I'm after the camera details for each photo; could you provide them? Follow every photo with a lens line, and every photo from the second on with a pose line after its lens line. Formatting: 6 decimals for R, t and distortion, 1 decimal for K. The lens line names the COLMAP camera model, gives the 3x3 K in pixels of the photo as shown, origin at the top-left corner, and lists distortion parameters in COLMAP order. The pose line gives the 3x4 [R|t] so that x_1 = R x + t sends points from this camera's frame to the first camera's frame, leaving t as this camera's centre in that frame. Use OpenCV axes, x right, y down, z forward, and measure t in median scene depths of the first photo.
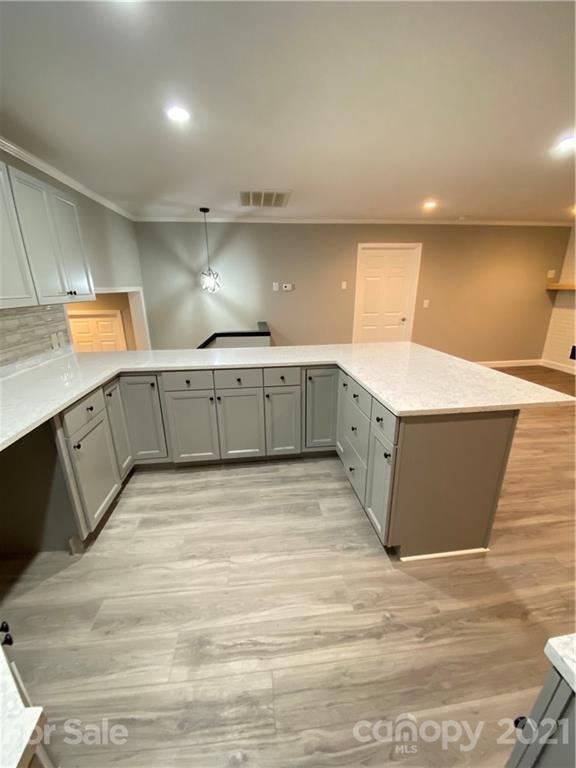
lens RADIAL K [[311.4, 0, 292.0], [0, 311.4, 388.0], [0, 0, 1]] dist [0.002716, -0.007679]
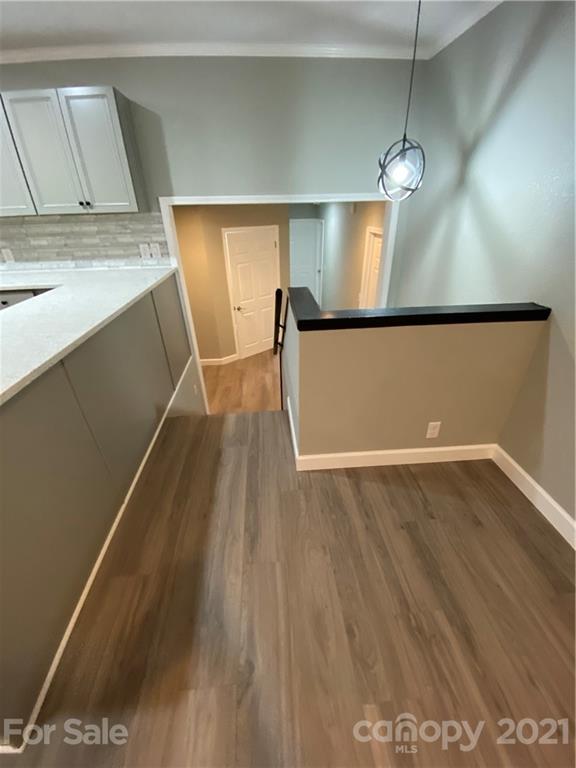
lens RADIAL K [[311.4, 0, 290.4], [0, 311.4, 383.4], [0, 0, 1]] dist [0.002716, -0.007679]
pose [[-0.034350, 0.507671, -0.860866, 0.292586], [-0.285273, 0.820557, 0.495283, -0.324747], [0.957830, 0.262595, 0.116639, 1.054619]]
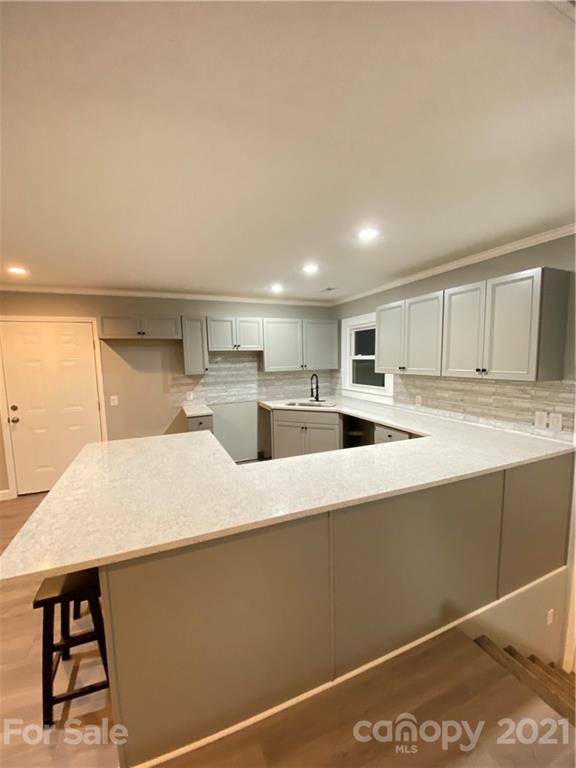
lens RADIAL K [[311.4, 0, 290.2], [0, 311.4, 390.2], [0, 0, 1]] dist [0.002716, -0.007679]
pose [[-0.958401, 0.059584, -0.279136, 0.146246], [-0.057516, 0.917590, 0.393344, -0.388763], [0.279569, 0.393036, -0.875993, 1.109509]]
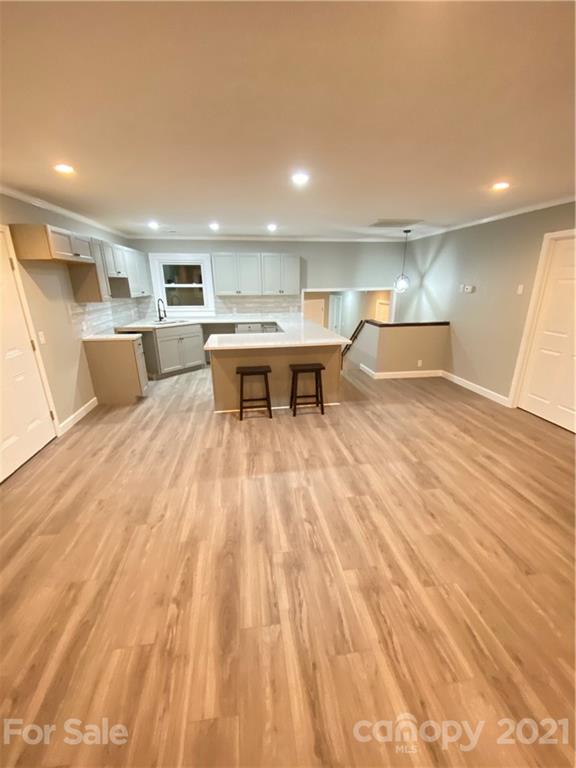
lens RADIAL K [[311.4, 0, 282.1], [0, 311.4, 389.2], [0, 0, 1]] dist [0.002716, -0.007679]
pose [[0.006173, 0.331231, -0.943530, 1.352442], [-0.299577, 0.900823, 0.314279, -0.241698], [0.954052, 0.280720, 0.104790, 0.593551]]
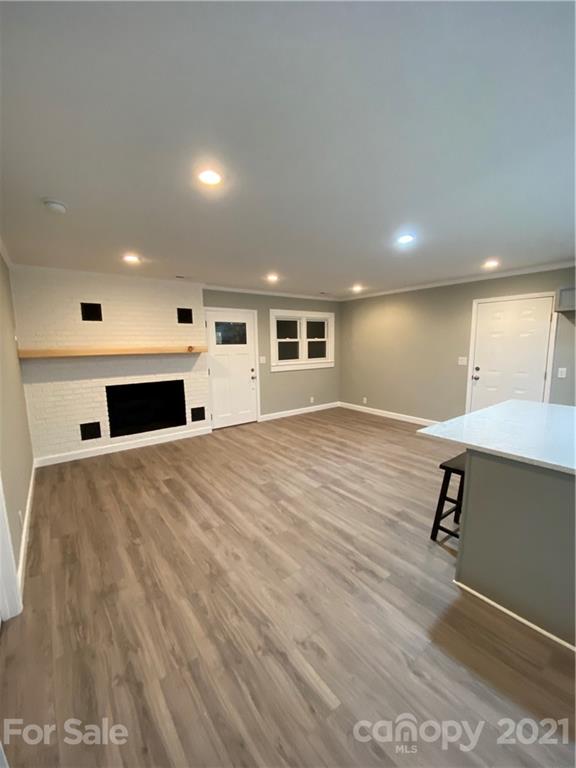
lens RADIAL K [[311.4, 0, 291.3], [0, 311.4, 390.3], [0, 0, 1]] dist [0.002716, -0.007679]
pose [[-0.506951, -0.113947, 0.854410, -0.029317], [0.284536, 0.913541, 0.290657, -0.426877], [-0.813659, 0.390459, -0.430698, 1.276910]]
